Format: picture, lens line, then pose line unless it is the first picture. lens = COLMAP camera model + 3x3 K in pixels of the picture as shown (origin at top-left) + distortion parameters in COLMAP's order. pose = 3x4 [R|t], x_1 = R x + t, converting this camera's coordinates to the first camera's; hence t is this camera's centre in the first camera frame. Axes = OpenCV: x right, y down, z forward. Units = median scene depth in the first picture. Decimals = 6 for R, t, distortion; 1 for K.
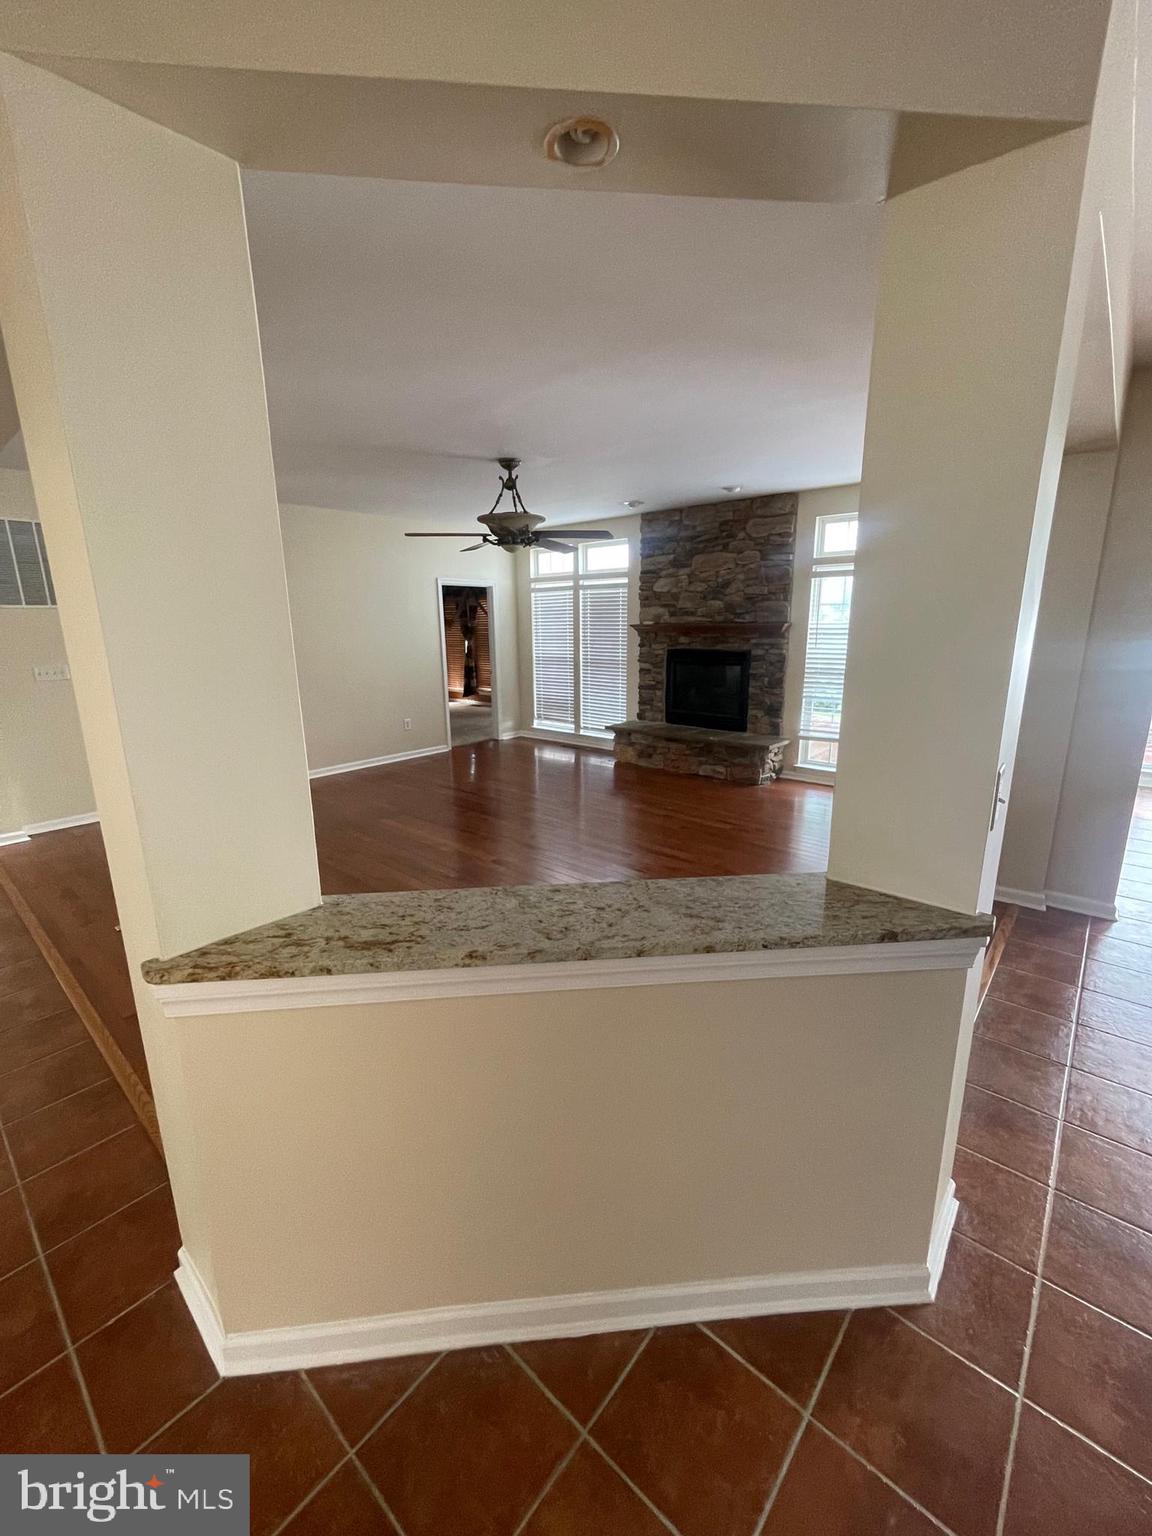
lens RADIAL K [[615.1, 0, 572.1], [0, 615.1, 767.4], [0, 0, 1]] dist [-0.009014, -0.000656]
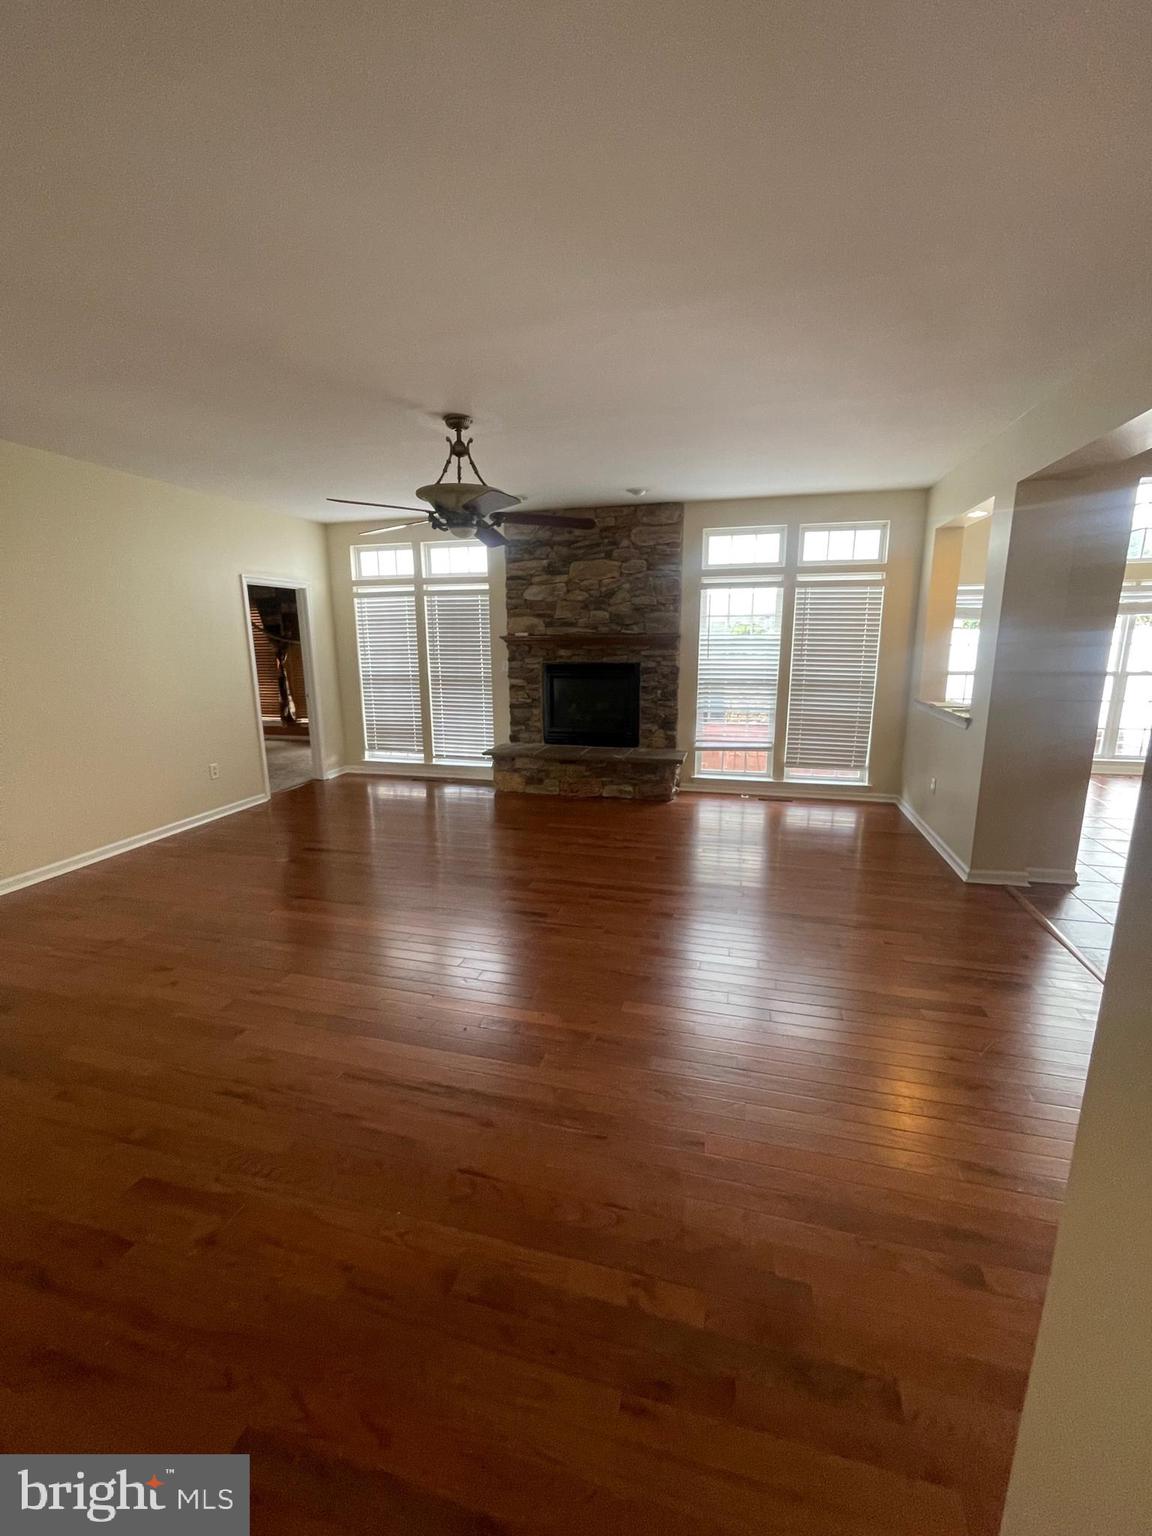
lens RADIAL K [[615.1, 0, 572.1], [0, 615.1, 767.4], [0, 0, 1]] dist [-0.009014, -0.000656]
pose [[0.893928, -0.088217, 0.439444, -0.223124], [0.100406, 0.994936, -0.004518, -0.030397], [-0.436820, 0.048161, 0.898259, 0.171699]]
